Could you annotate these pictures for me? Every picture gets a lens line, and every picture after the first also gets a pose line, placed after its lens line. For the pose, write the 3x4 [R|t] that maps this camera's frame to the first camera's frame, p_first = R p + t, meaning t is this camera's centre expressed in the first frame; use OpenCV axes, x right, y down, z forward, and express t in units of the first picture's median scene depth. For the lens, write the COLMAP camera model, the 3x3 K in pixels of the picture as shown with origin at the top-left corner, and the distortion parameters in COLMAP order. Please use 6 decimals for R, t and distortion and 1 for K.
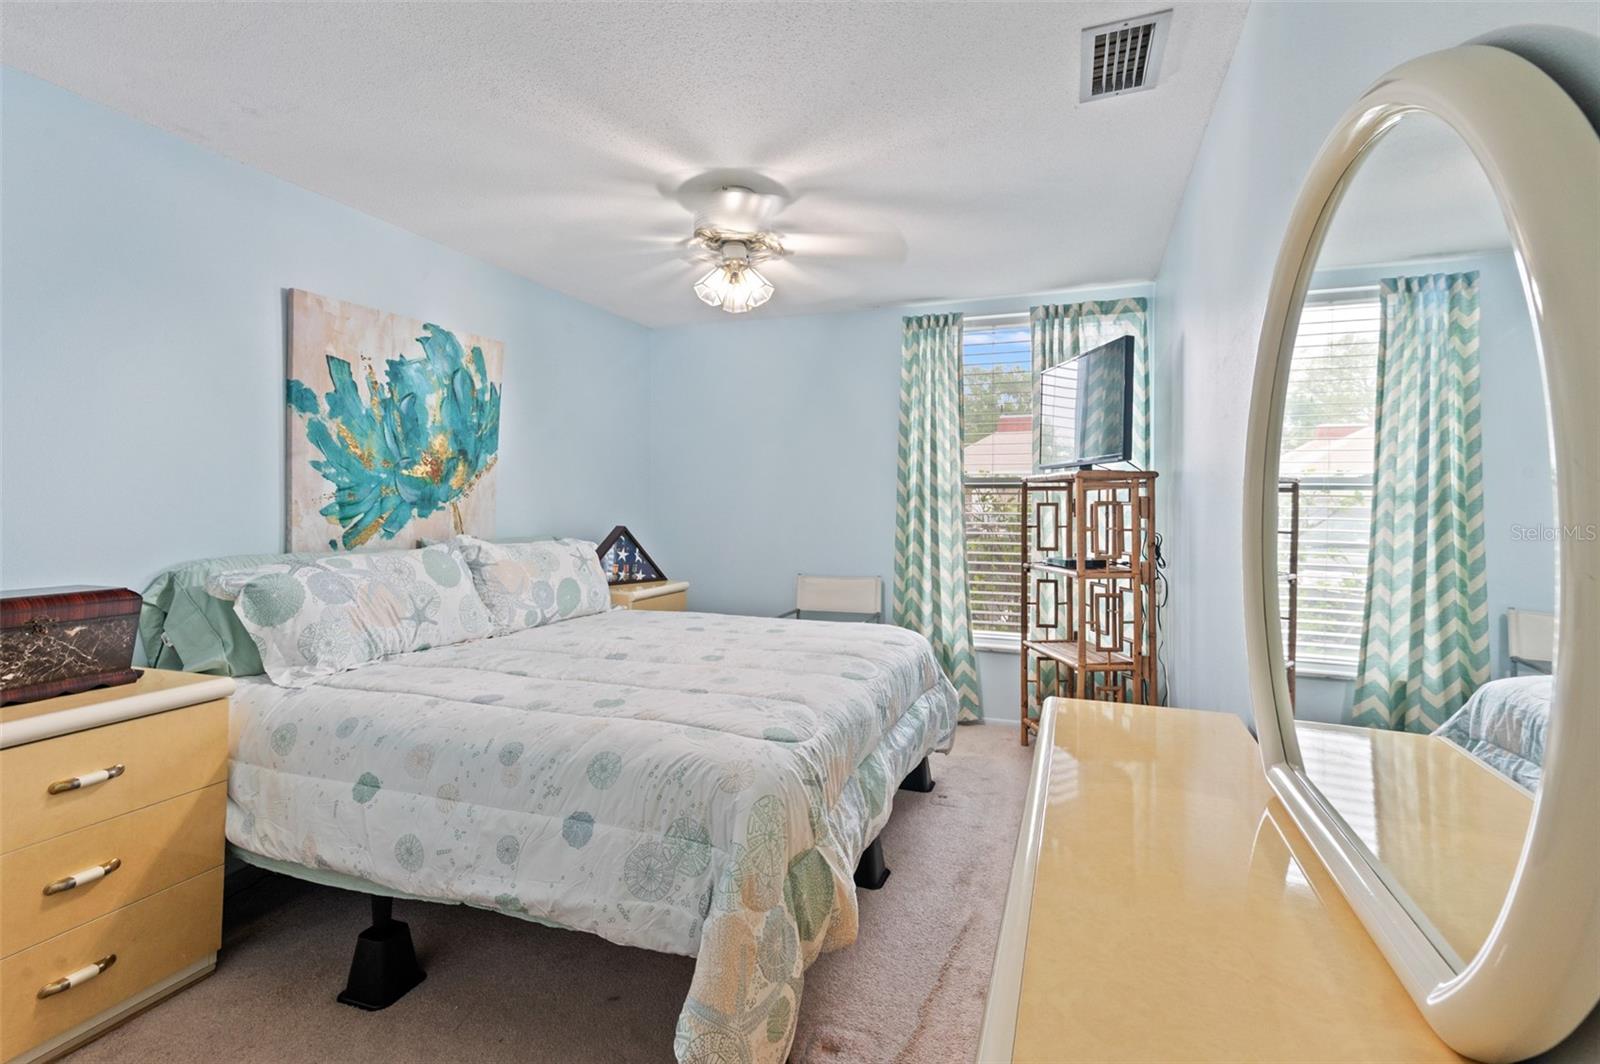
lens RADIAL K [[725.8, 0, 797.8], [0, 725.8, 498.6], [0, 0, 1]] dist [0.029675, 0.000225]
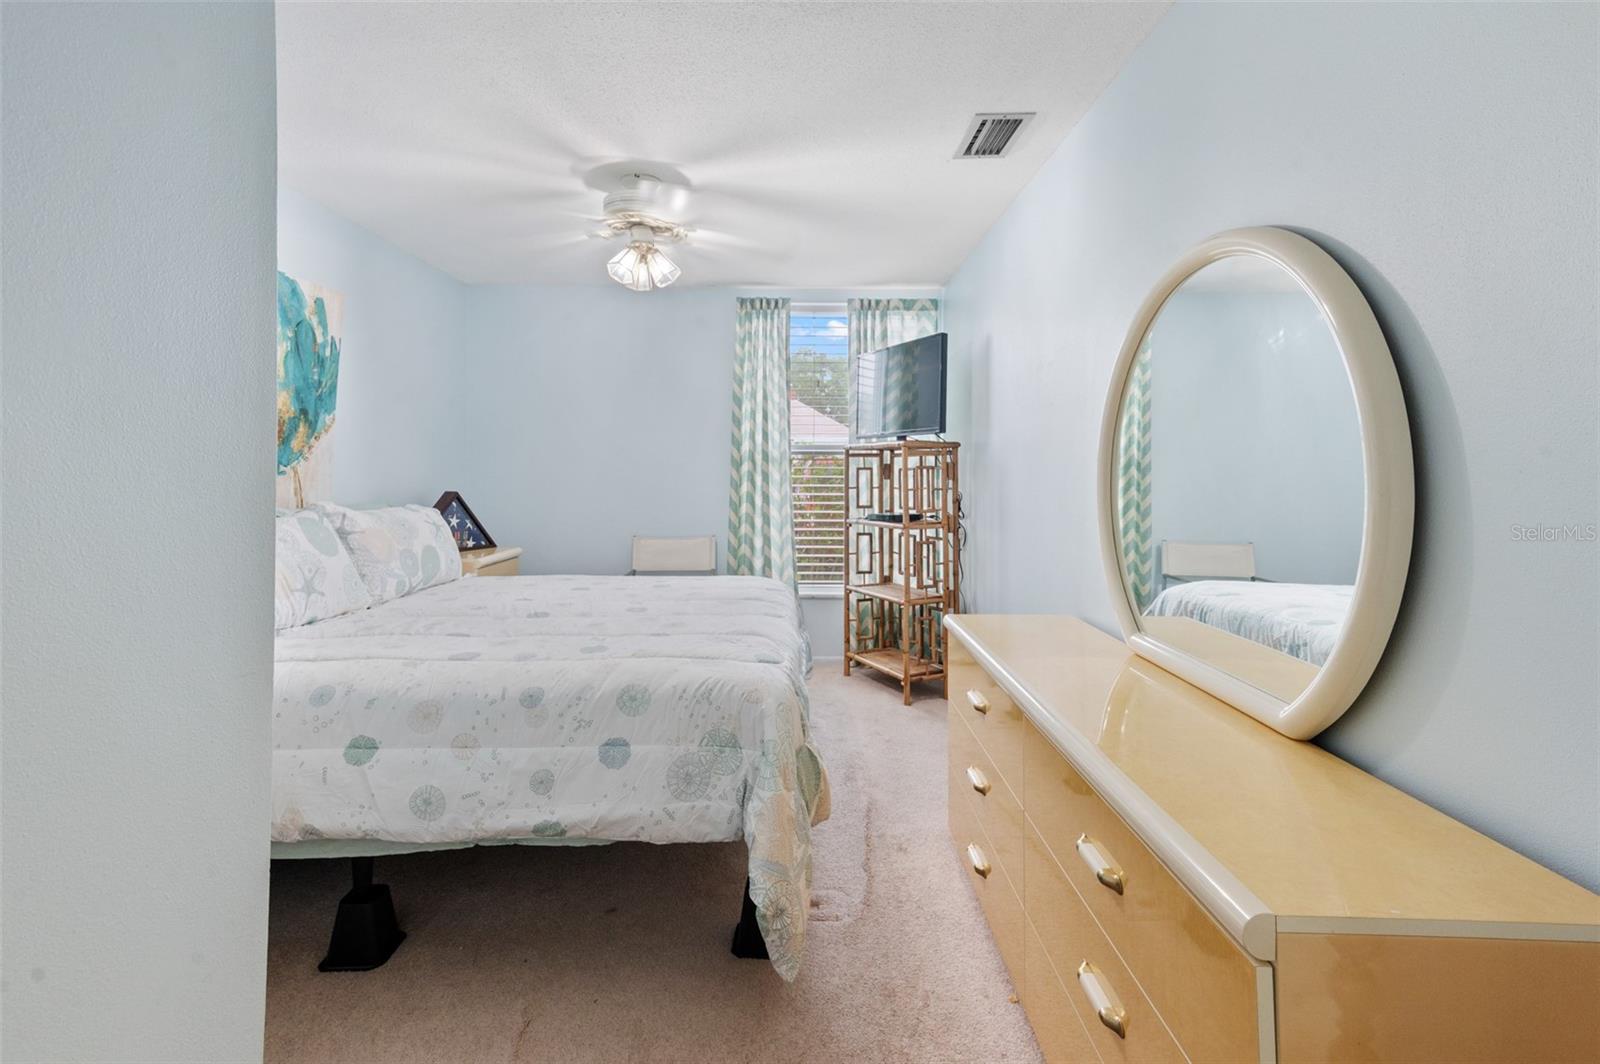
lens RADIAL K [[738.1, 0, 778.4], [0, 738.1, 464.0], [0, 0, 1]] dist [0.029543, 0.000457]
pose [[0.940885, 0.001944, 0.338722, -0.228804], [-0.002078, 0.999998, 0.000033, 0.000960], [-0.338721, -0.000735, 0.940887, -0.086543]]
